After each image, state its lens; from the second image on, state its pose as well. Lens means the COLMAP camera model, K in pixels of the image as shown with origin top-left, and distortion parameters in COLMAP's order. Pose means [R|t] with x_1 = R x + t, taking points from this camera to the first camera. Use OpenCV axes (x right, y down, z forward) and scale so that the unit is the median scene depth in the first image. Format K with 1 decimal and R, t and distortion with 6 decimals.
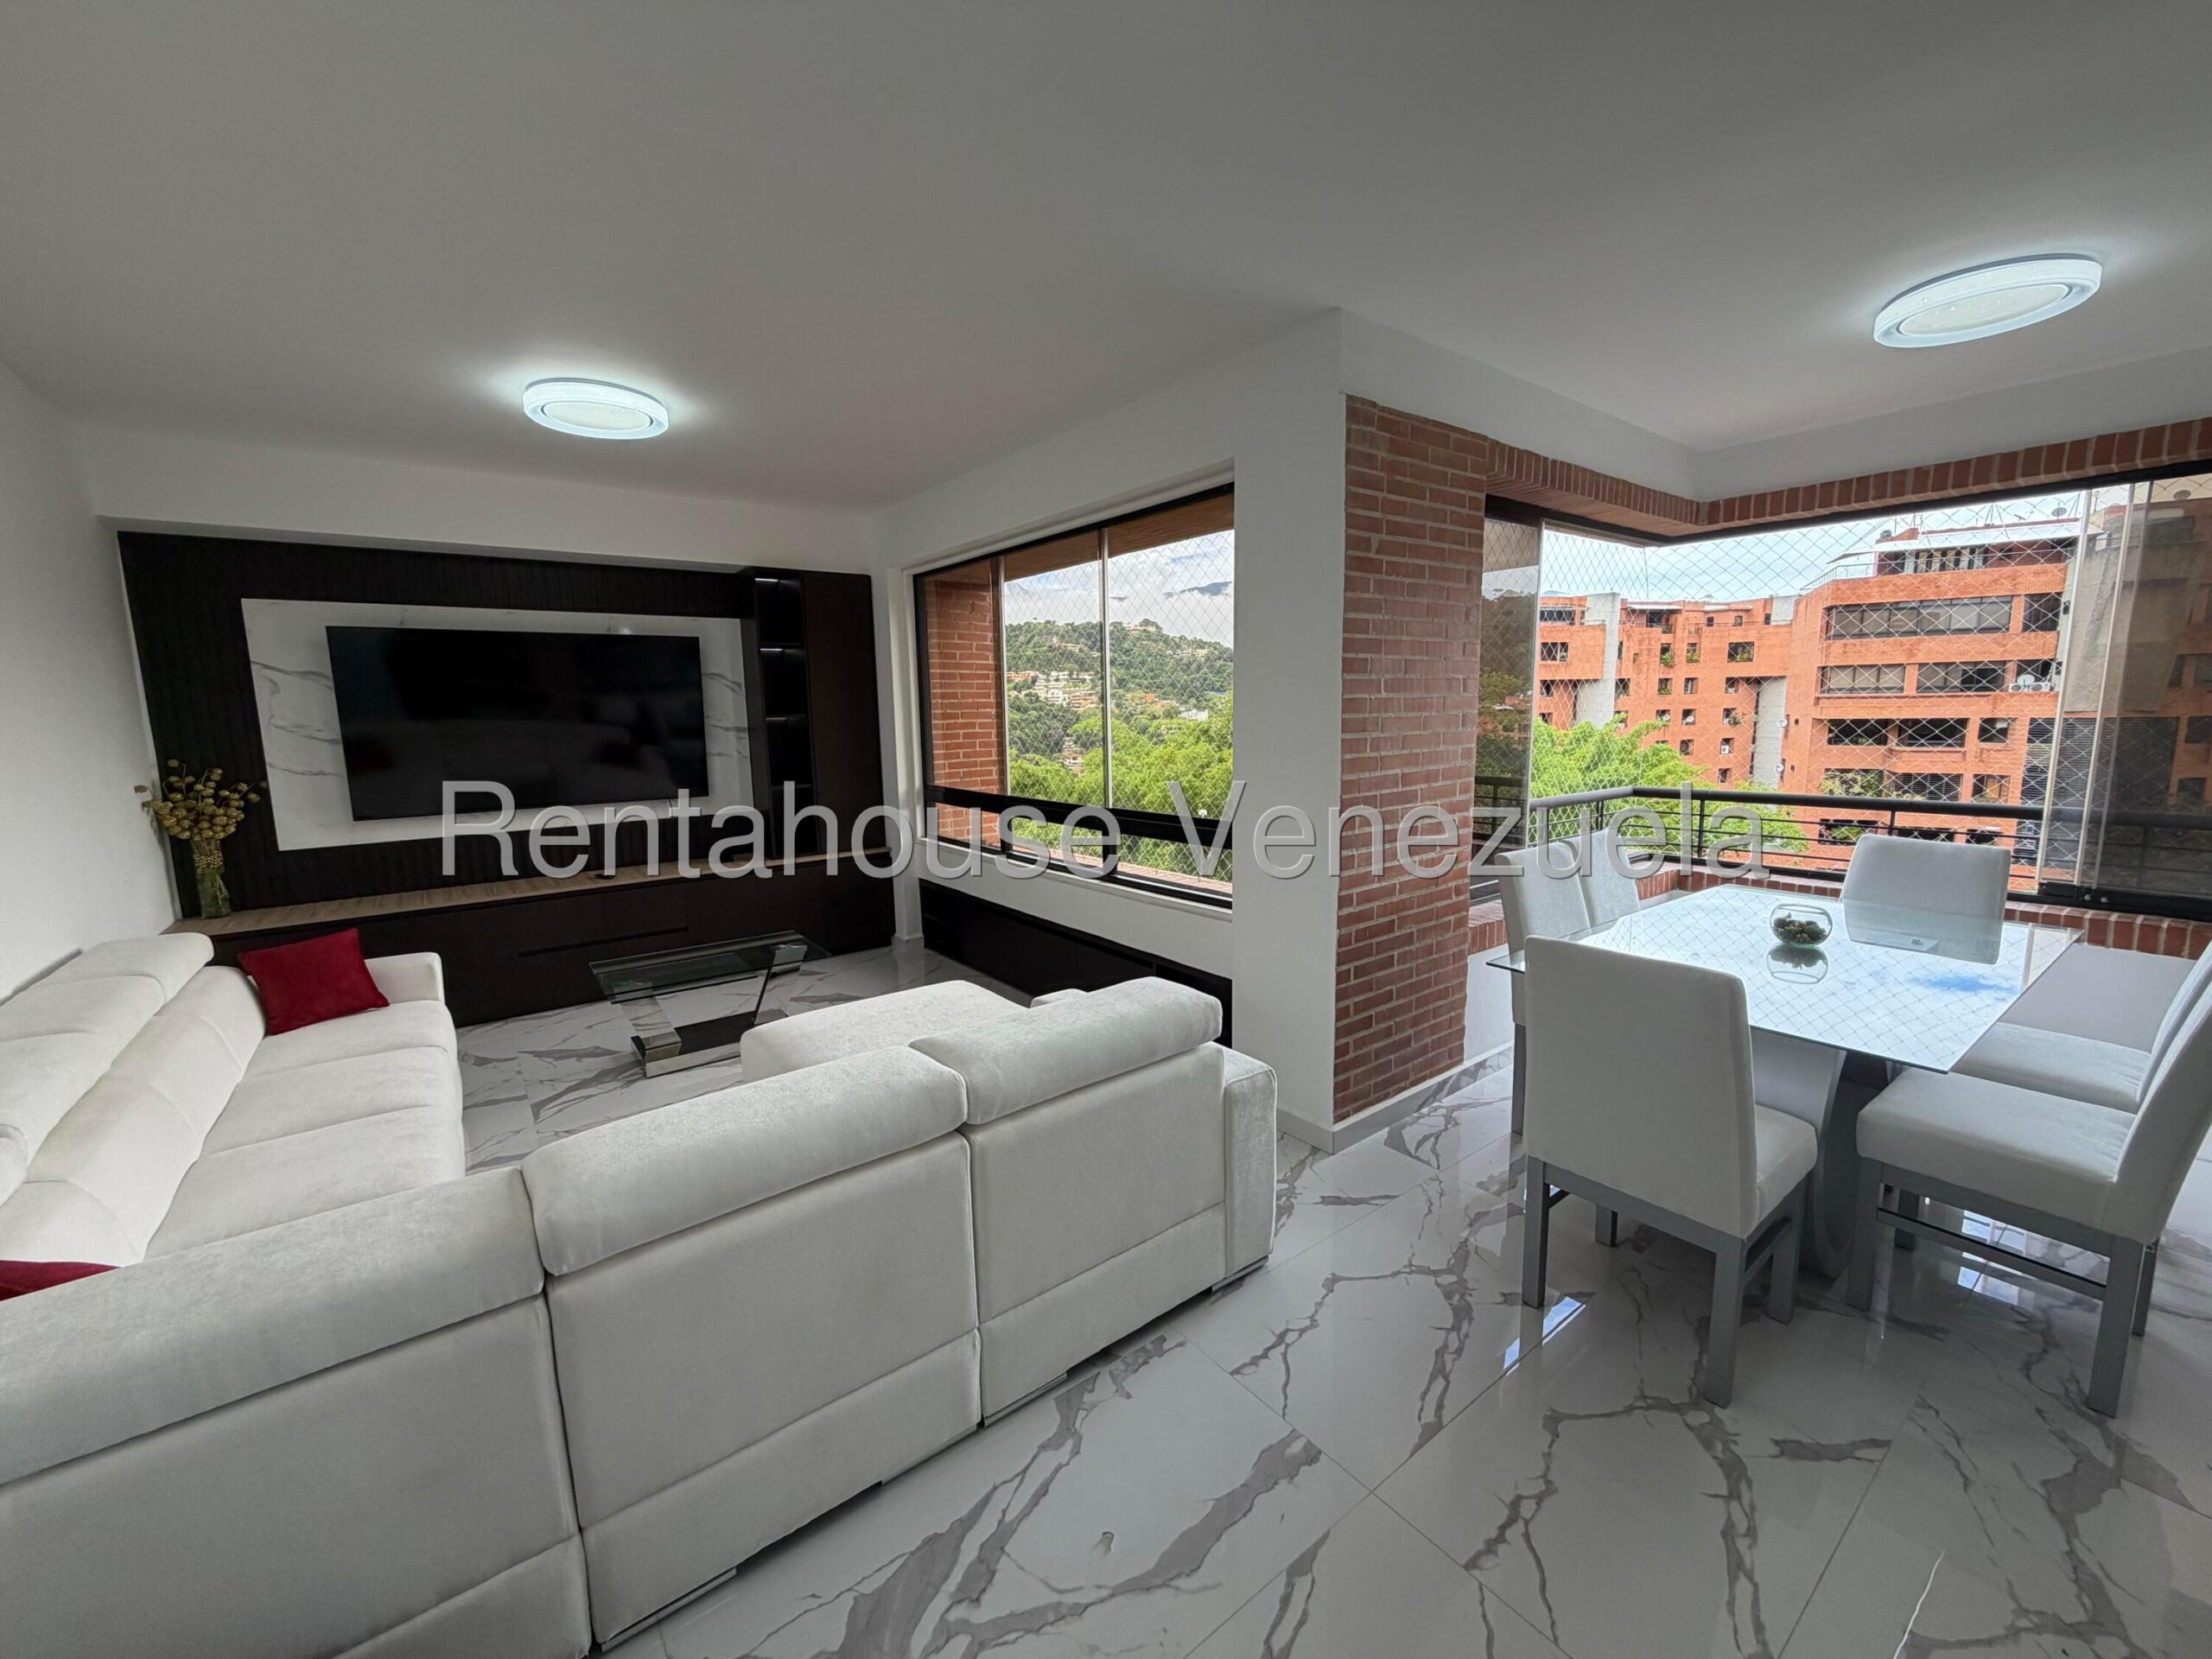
lens RADIAL K [[884.7, 0, 1100.0], [0, 884.7, 826.4], [0, 0, 1]] dist [0.000056, 0.000410]
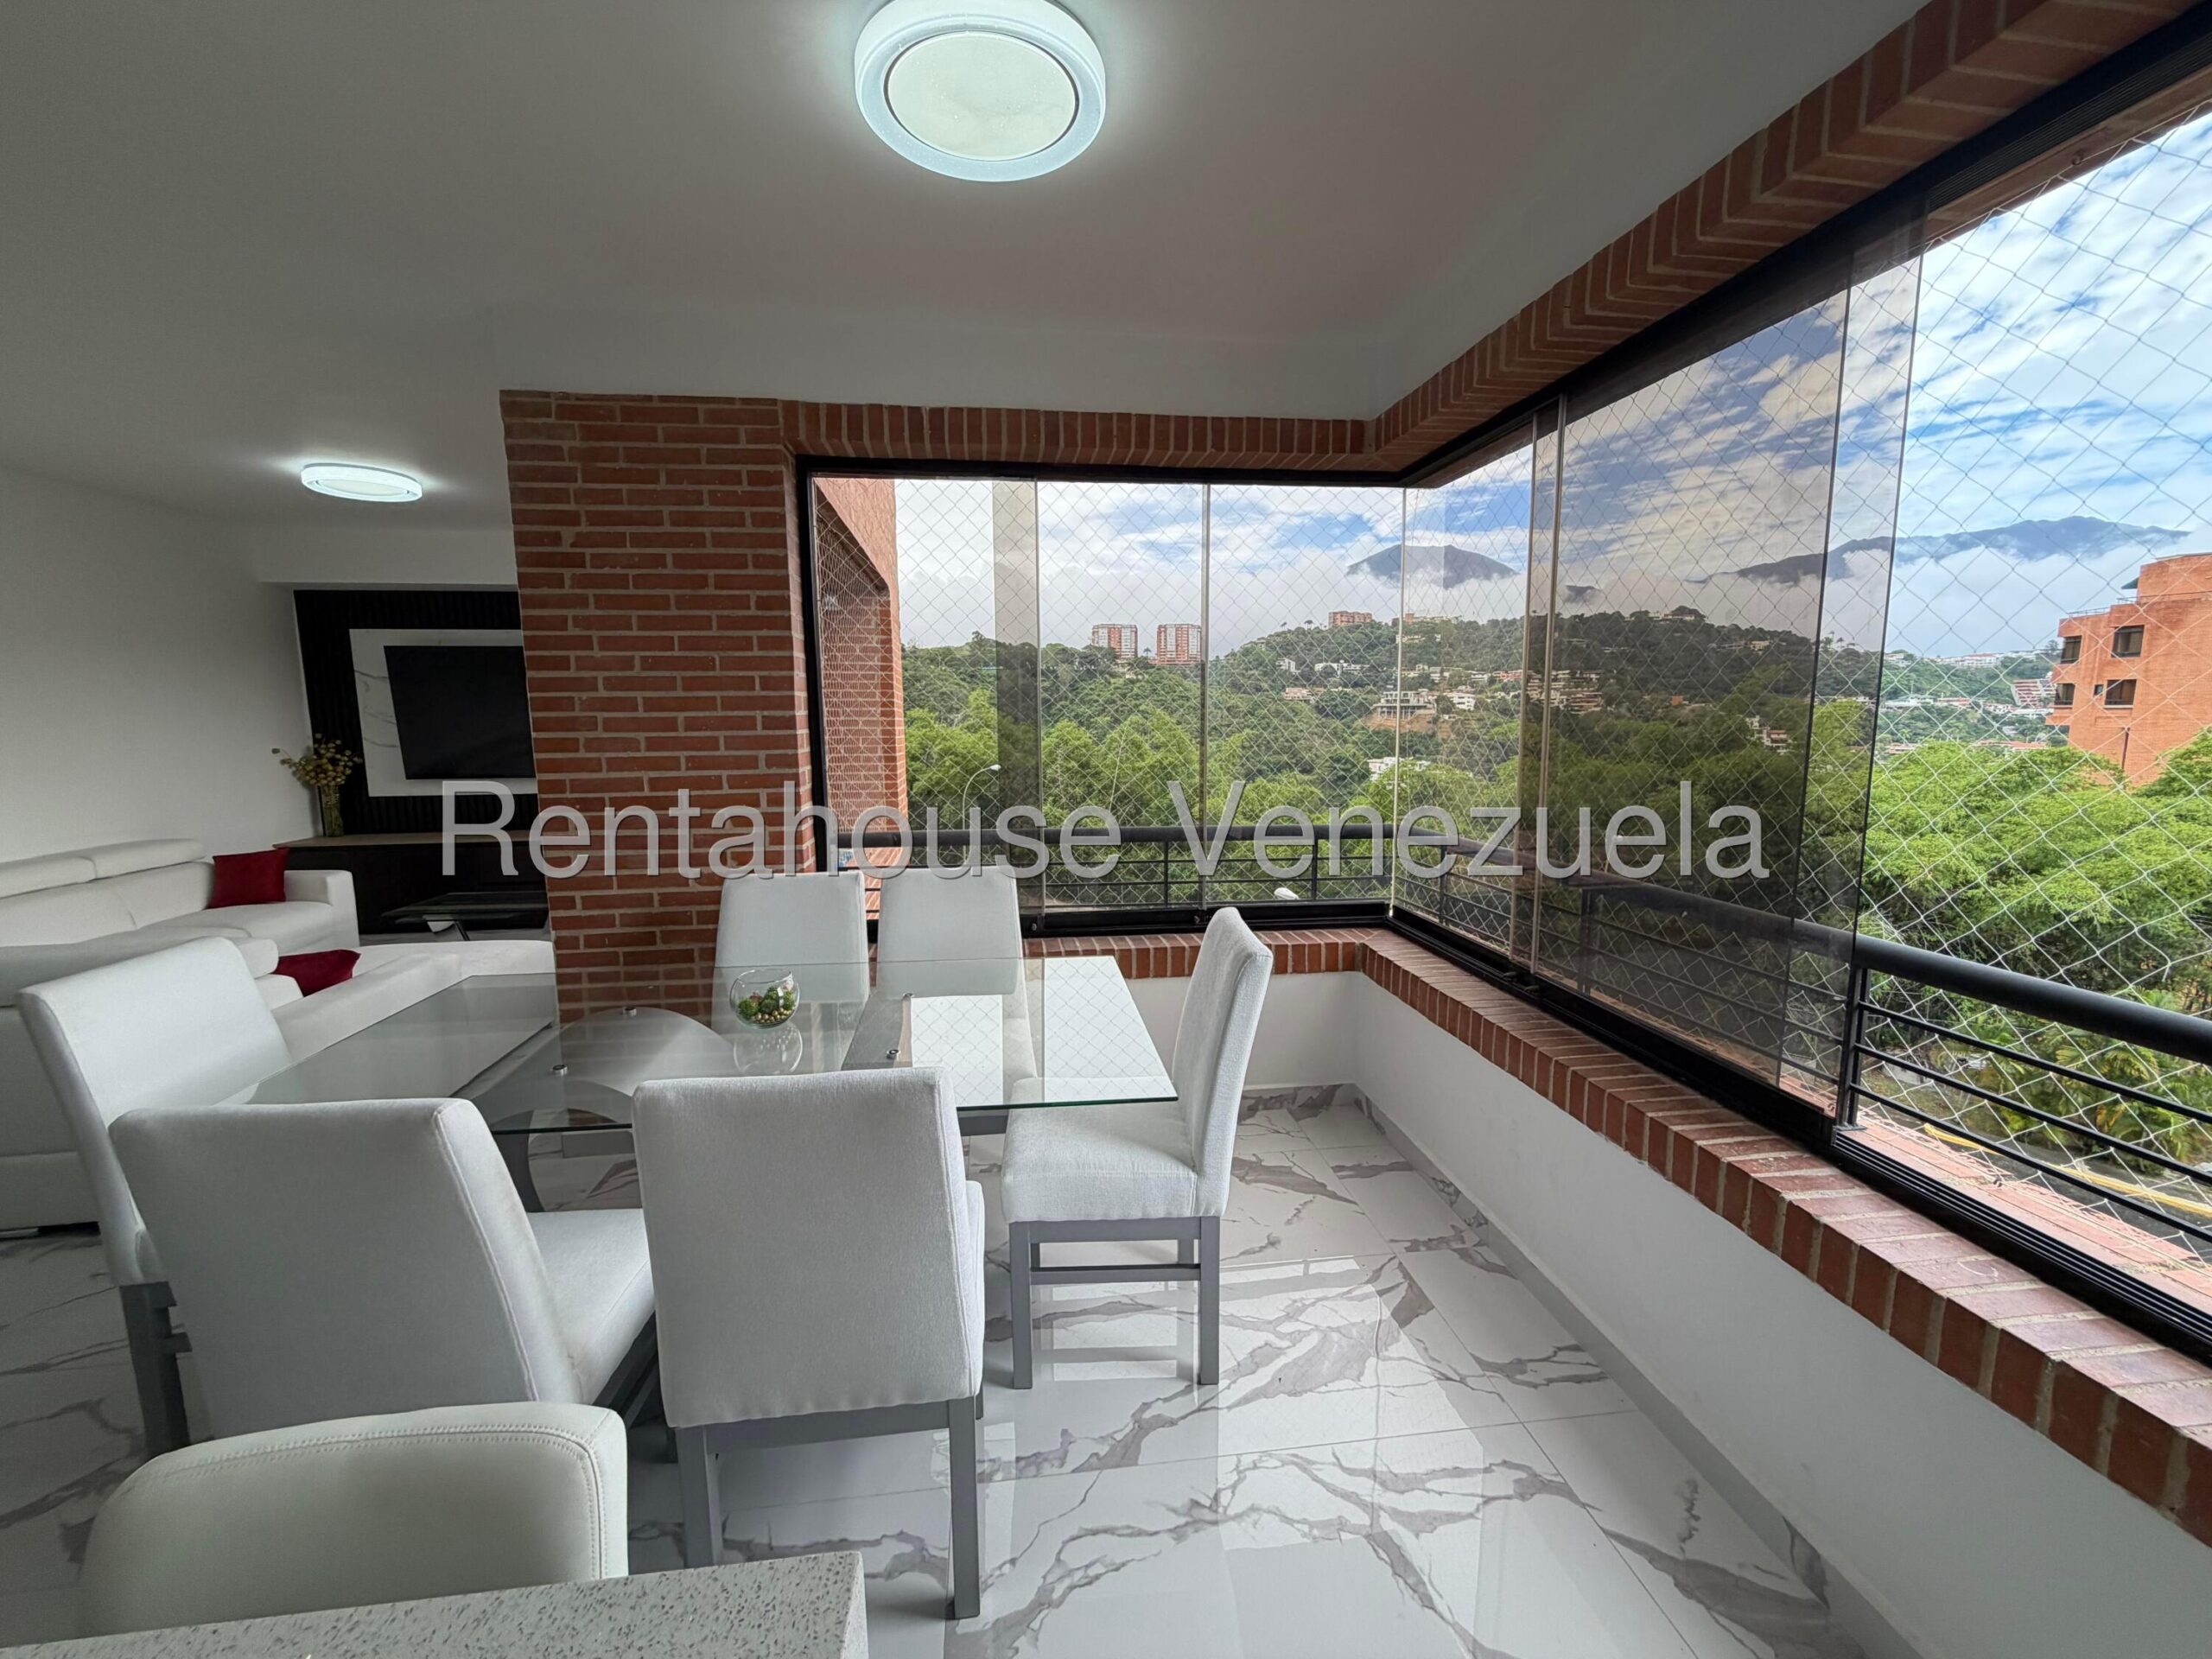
lens RADIAL K [[884.7, 0, 1112.9], [0, 884.7, 820.1], [0, 0, 1]] dist [0.000056, 0.000410]
pose [[0.868384, 0.071474, -0.490714, 0.928472], [-0.075344, 0.997087, 0.011897, -0.046138], [0.490135, 0.026641, 0.871240, 0.318643]]
